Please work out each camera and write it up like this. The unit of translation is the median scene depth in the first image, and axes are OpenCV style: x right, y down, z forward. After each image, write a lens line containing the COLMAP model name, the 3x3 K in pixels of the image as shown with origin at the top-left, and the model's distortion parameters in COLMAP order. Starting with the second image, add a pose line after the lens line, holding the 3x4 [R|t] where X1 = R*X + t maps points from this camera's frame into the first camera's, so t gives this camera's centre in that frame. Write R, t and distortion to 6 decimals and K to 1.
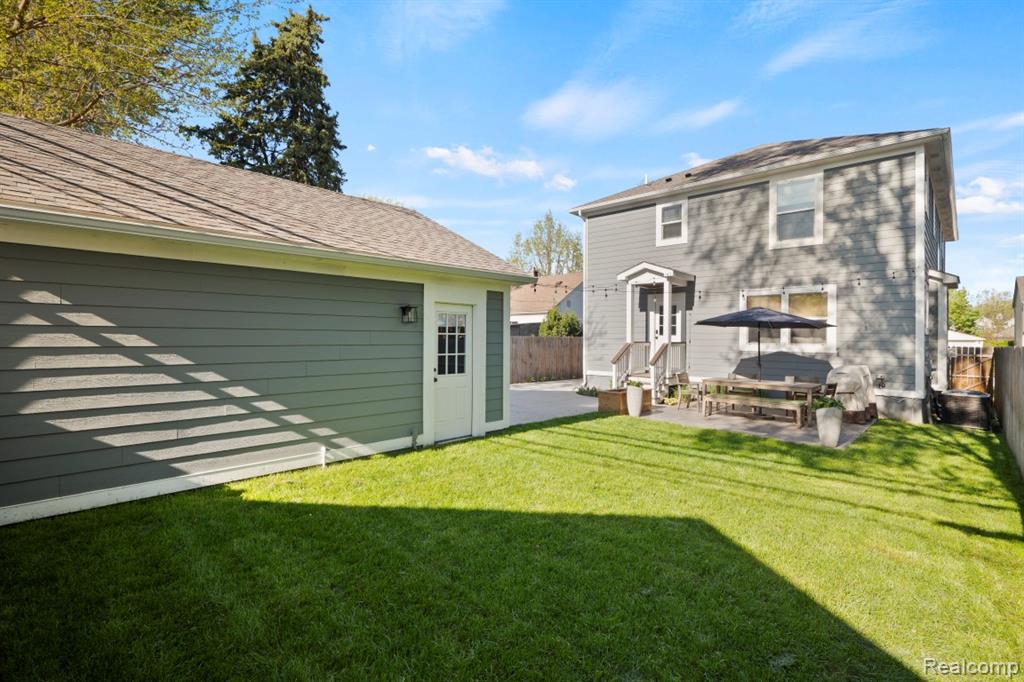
lens RADIAL K [[486.0, 0, 513.2], [0, 486.0, 334.3], [0, 0, 1]] dist [0.004692, 0.005140]
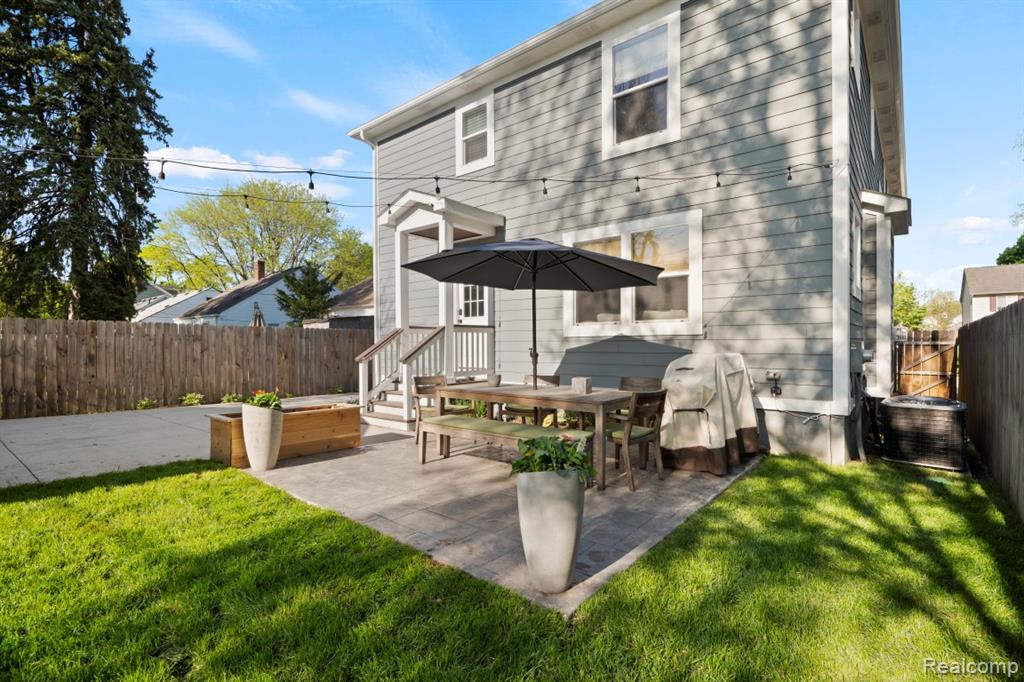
lens RADIAL K [[486.0, 0, 511.3], [0, 486.0, 347.9], [0, 0, 1]] dist [0.004692, 0.005140]
pose [[0.997896, -0.016771, 0.062626, 0.394413], [0.015929, 0.999776, 0.013909, 0.042219], [-0.062845, -0.012882, 0.997940, 0.445392]]
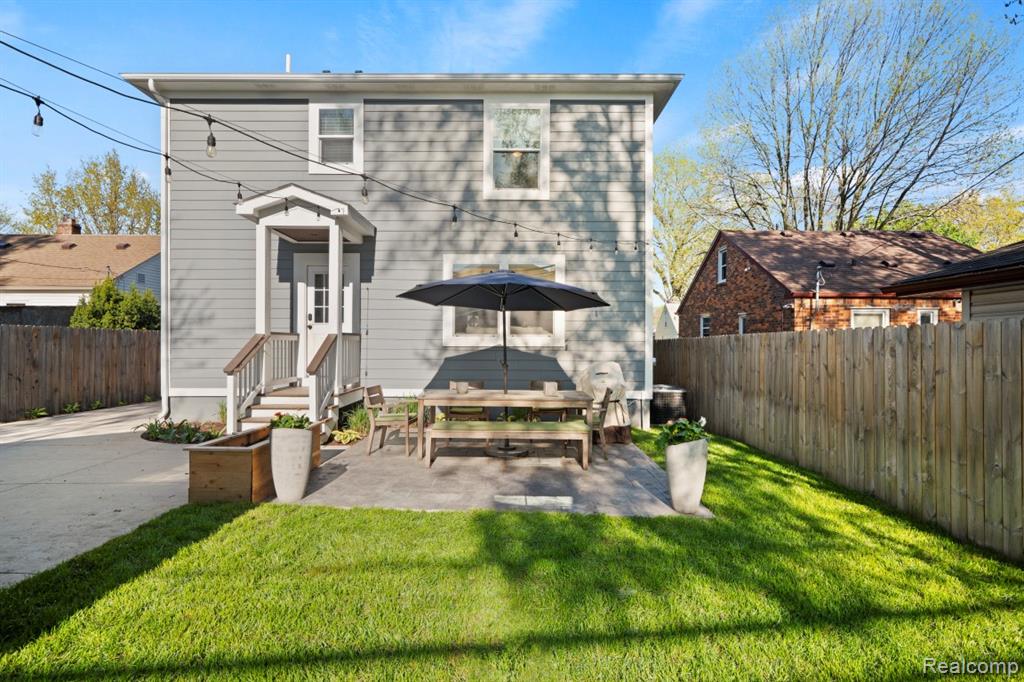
lens RADIAL K [[486.0, 0, 513.1], [0, 486.0, 340.8], [0, 0, 1]] dist [0.004692, 0.005140]
pose [[0.735955, -0.002789, 0.677025, 0.091189], [-0.002458, 0.999974, 0.006791, 0.024307], [-0.677026, -0.006662, 0.735929, 0.481983]]
